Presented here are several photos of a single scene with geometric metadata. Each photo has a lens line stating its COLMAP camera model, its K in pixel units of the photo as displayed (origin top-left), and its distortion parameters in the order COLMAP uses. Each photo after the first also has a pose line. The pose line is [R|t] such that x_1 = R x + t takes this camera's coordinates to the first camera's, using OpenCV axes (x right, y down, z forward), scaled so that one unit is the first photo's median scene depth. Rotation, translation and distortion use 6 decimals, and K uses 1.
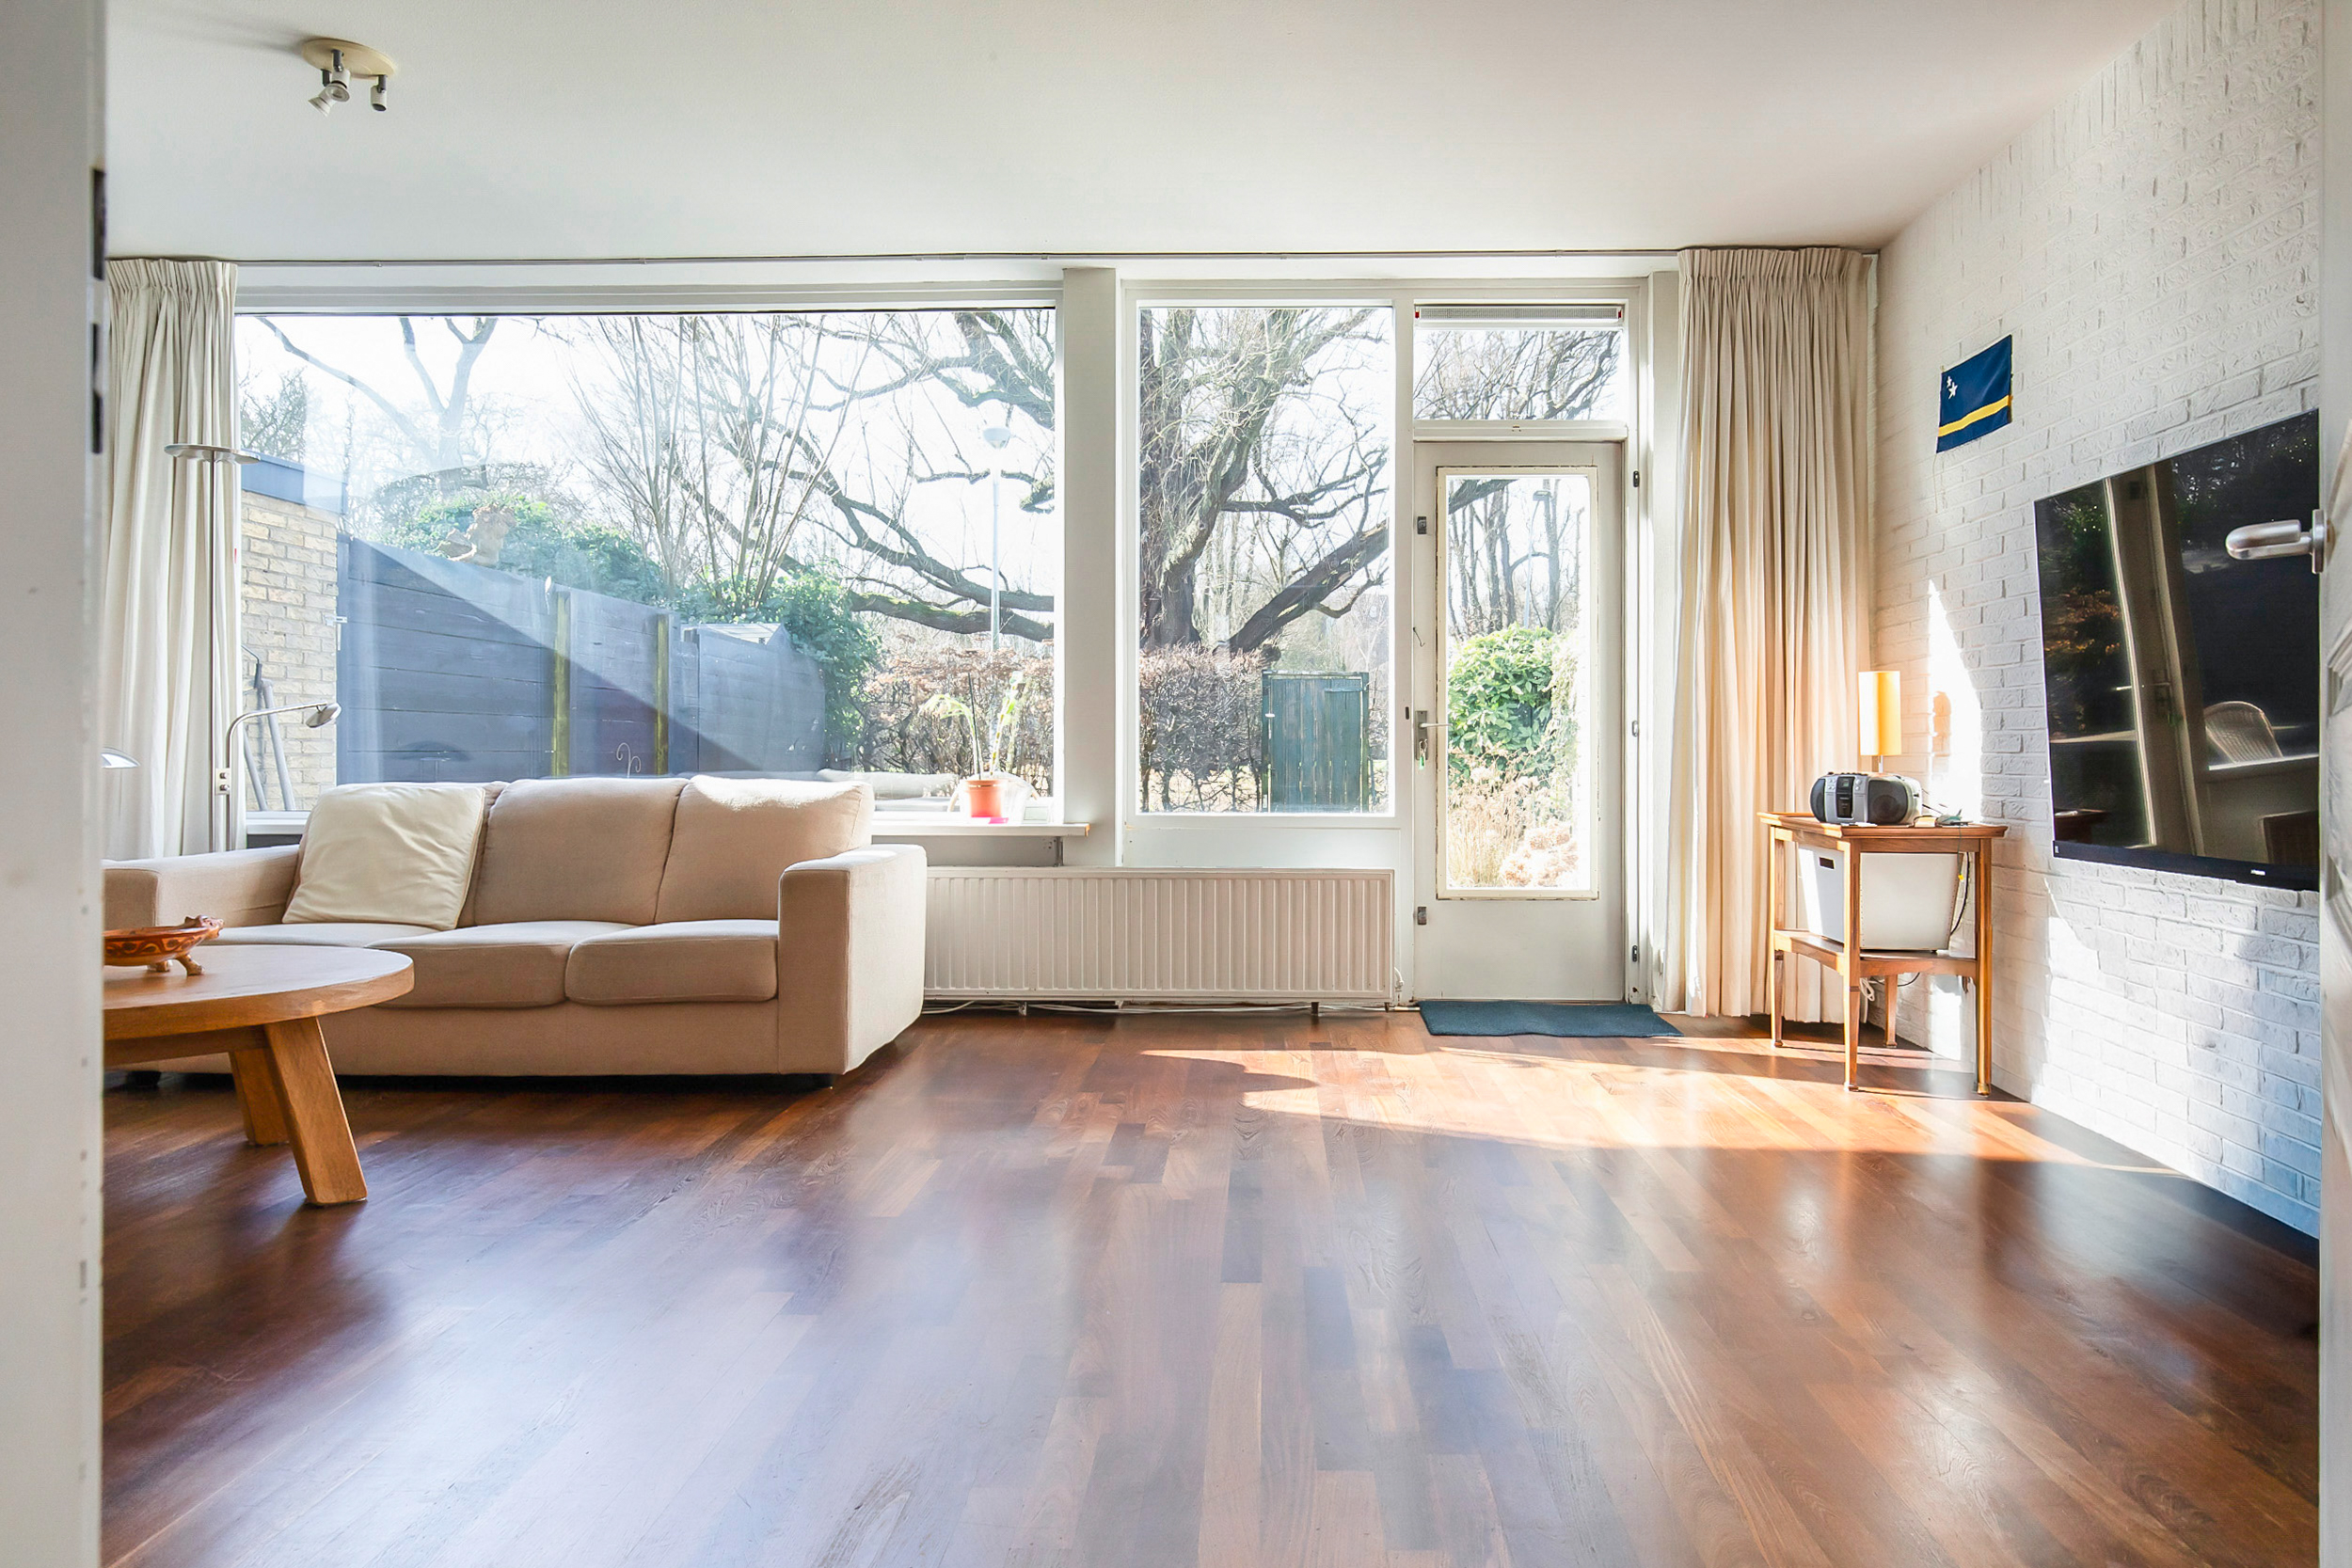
lens RADIAL K [[1445.3, 0, 1244.8], [0, 1445.3, 742.5], [0, 0, 1]] dist [-0.003187, -0.000667]
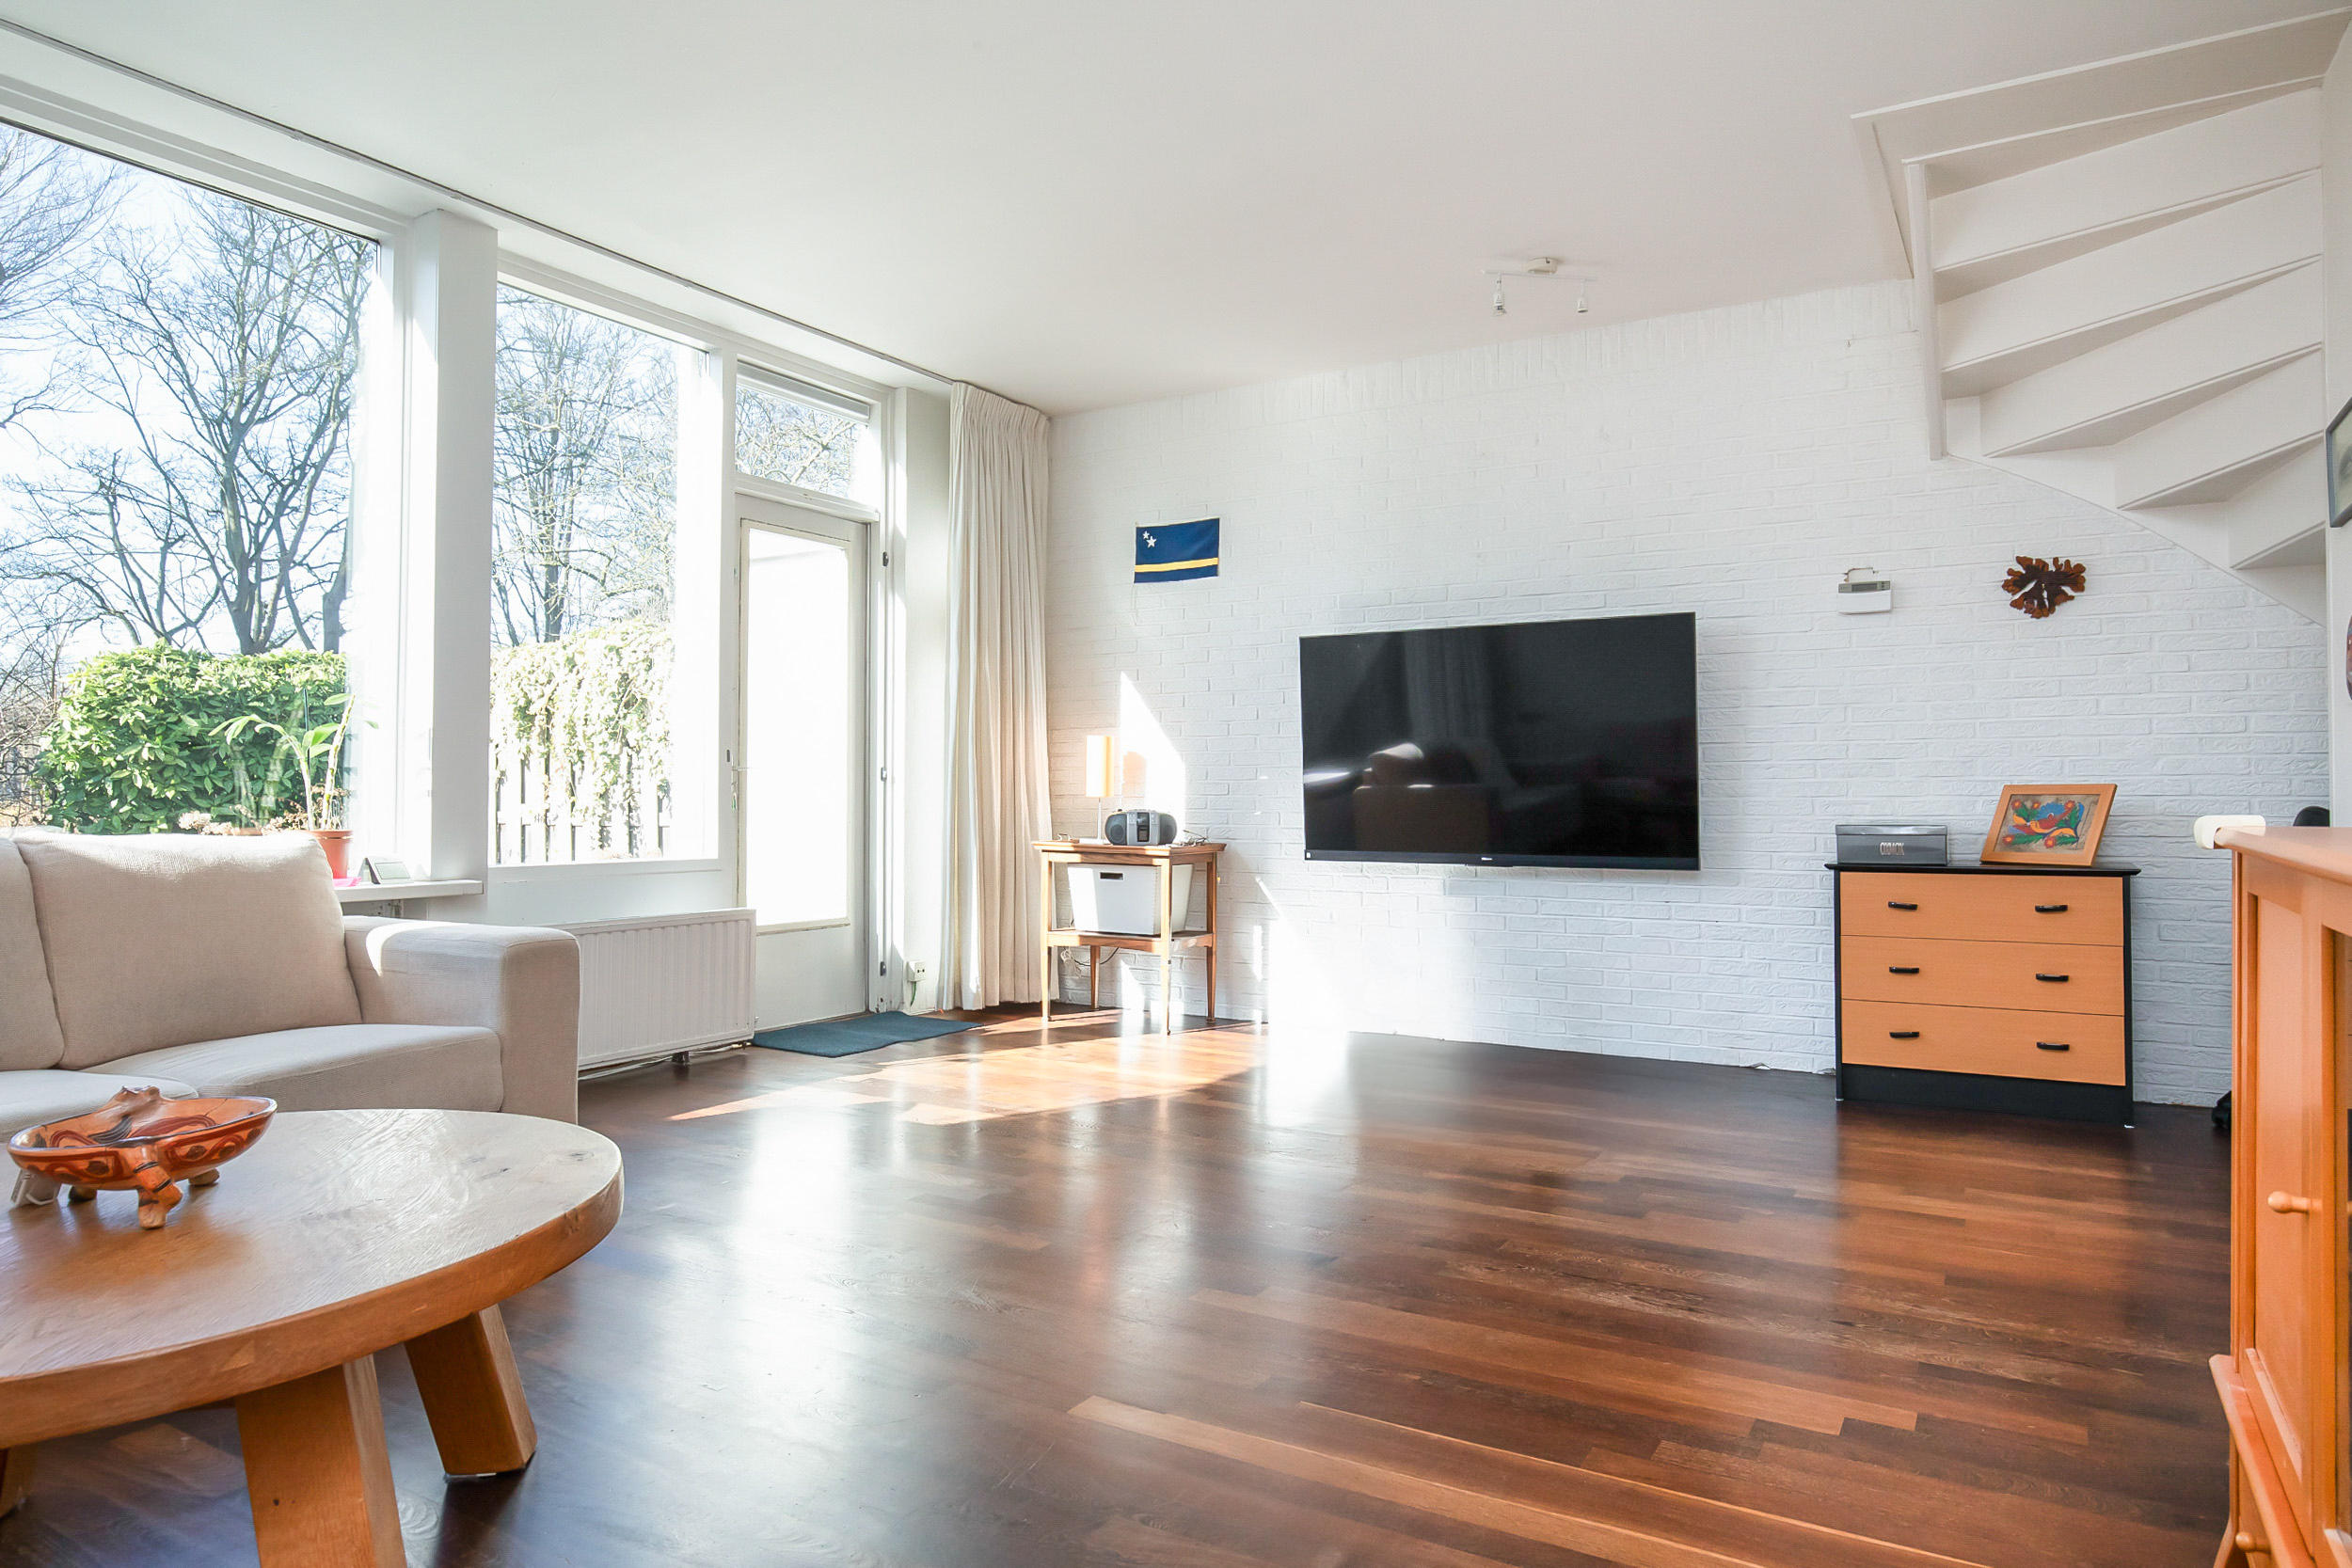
lens RADIAL K [[1425.2, 0, 1170.3], [0, 1425.2, 763.5], [0, 0, 1]] dist [-0.001823, -0.001008]
pose [[0.502064, 0.018963, 0.864623, -0.628383], [-0.005515, 0.999809, -0.018725, 0.002154], [-0.864813, 0.004633, 0.502073, 0.238533]]
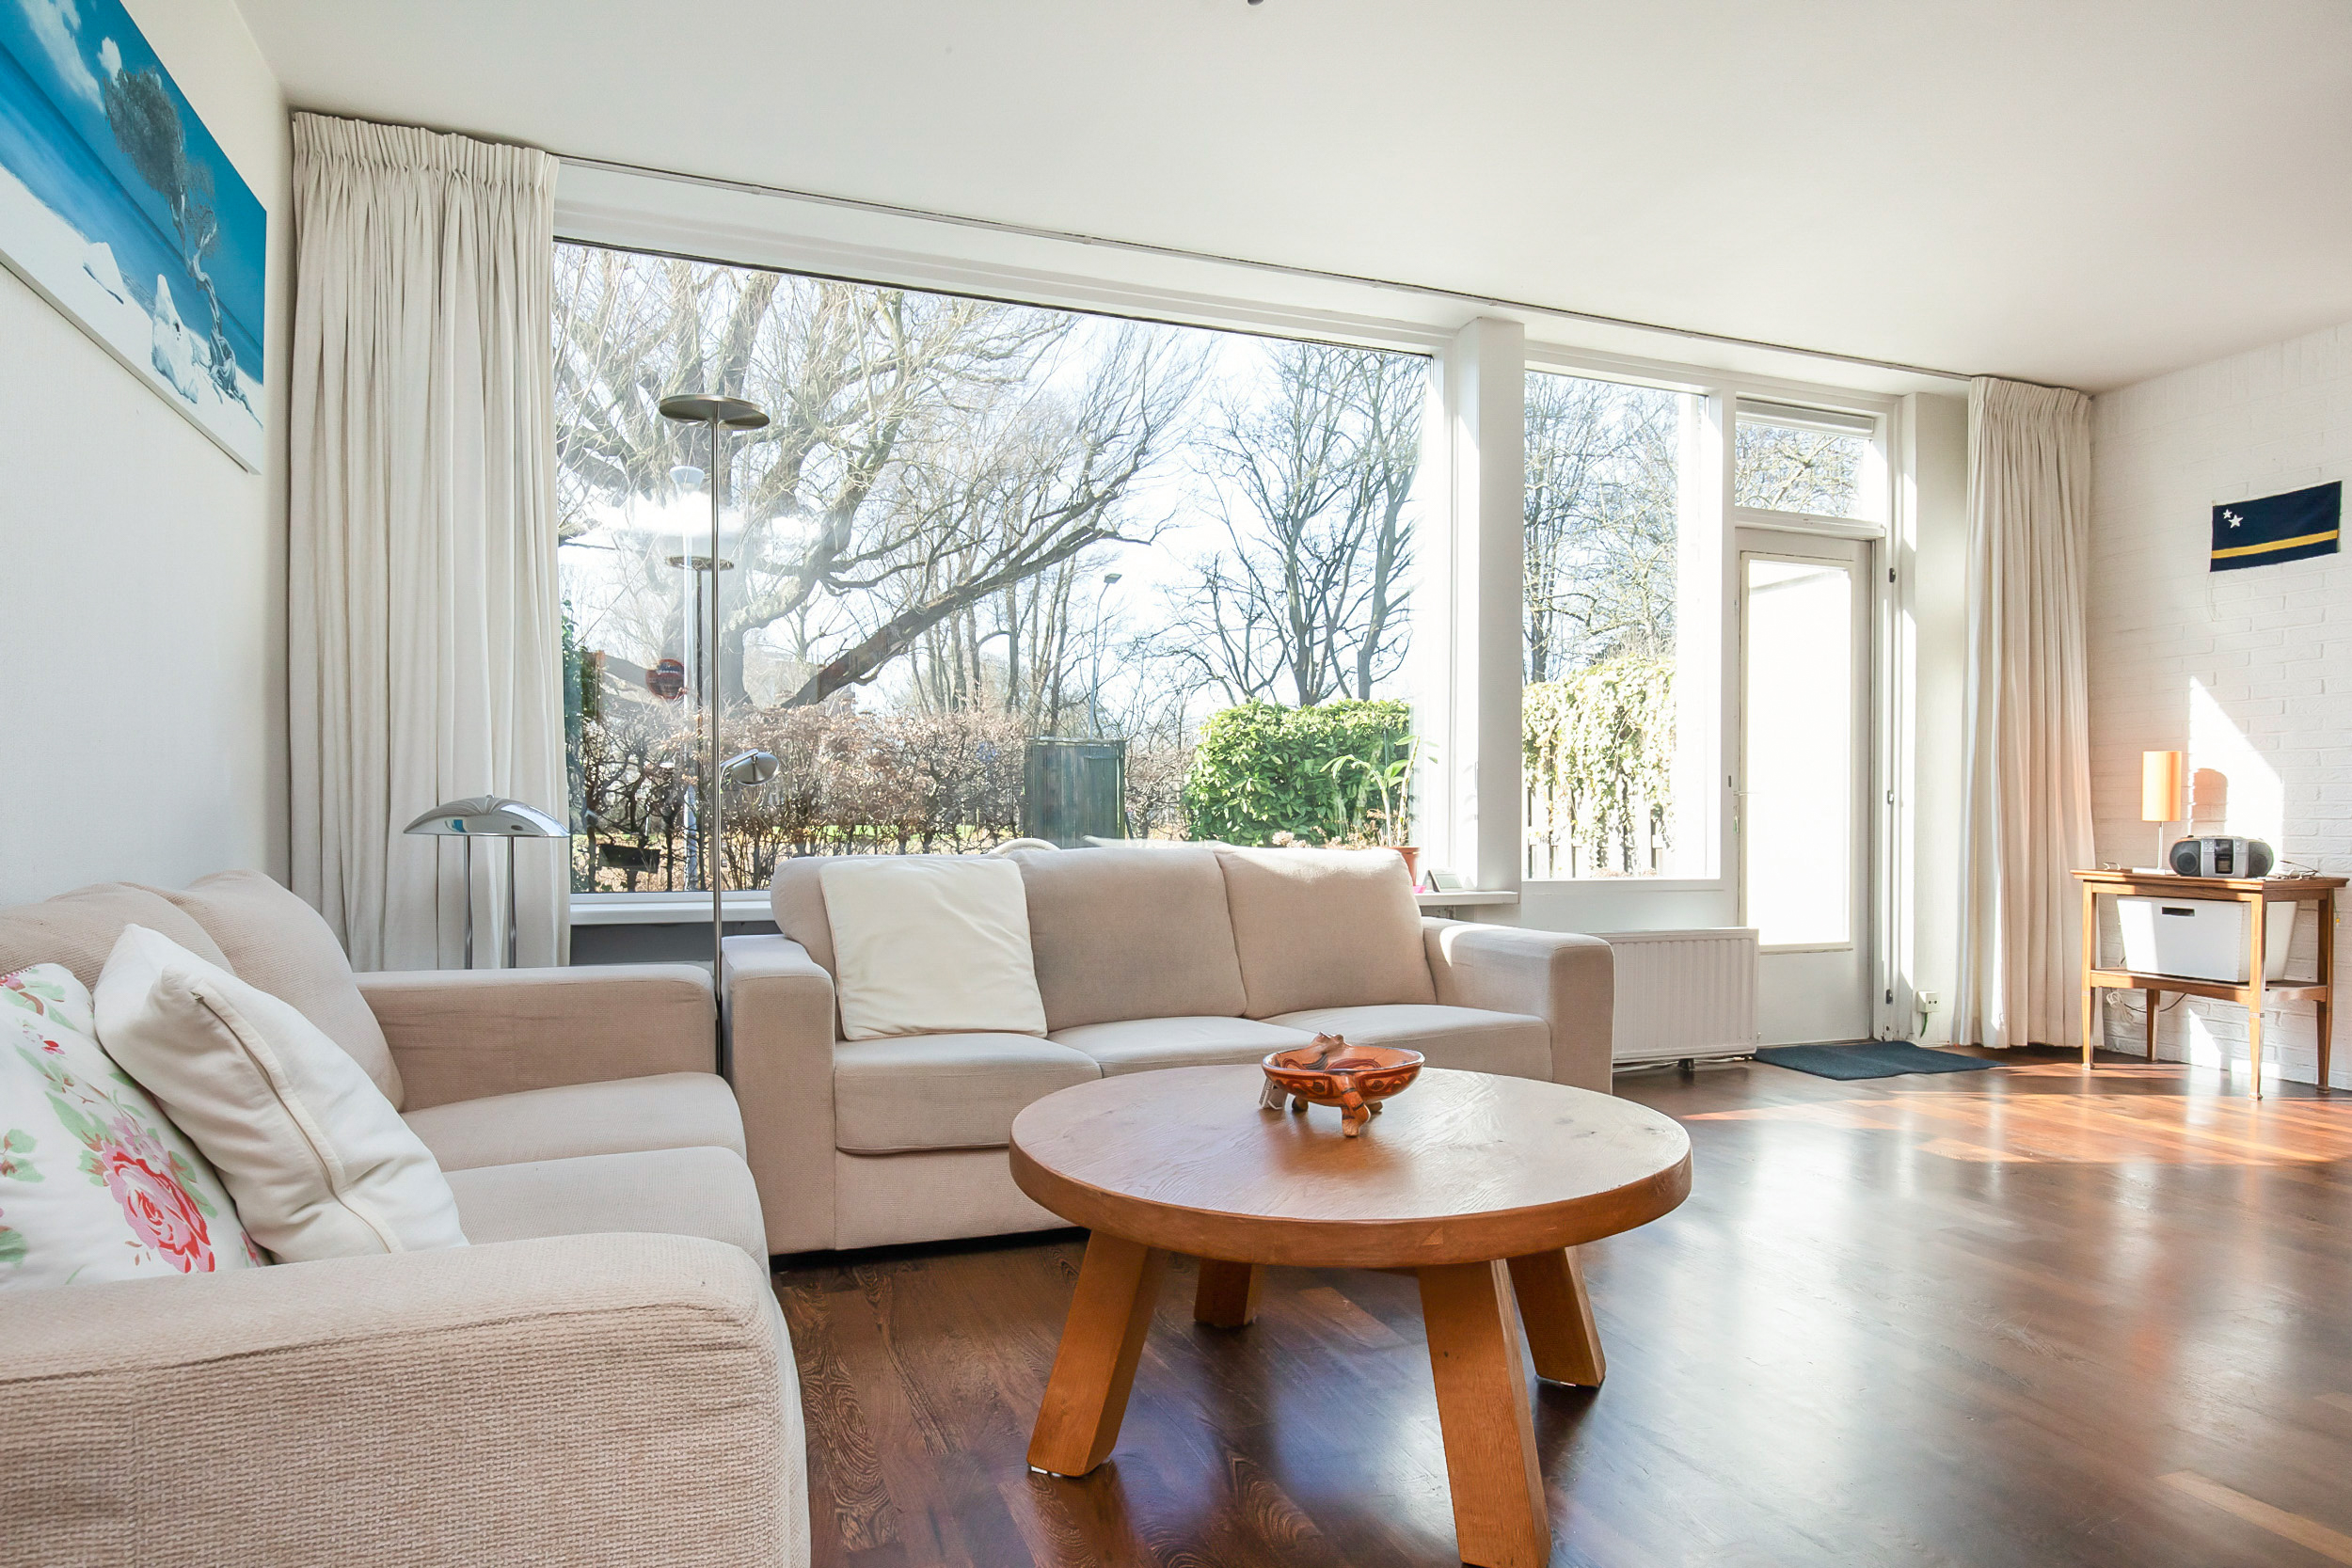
lens RADIAL K [[1366.5, 0, 1174.3], [0, 1366.5, 827.8], [0, 0, 1]] dist [-0.016003, 0.003366]
pose [[0.928951, -0.001830, 0.370199, -0.668535], [-0.003199, 0.999911, 0.012970, 0.002353], [-0.370190, -0.013232, 0.928862, 0.231576]]
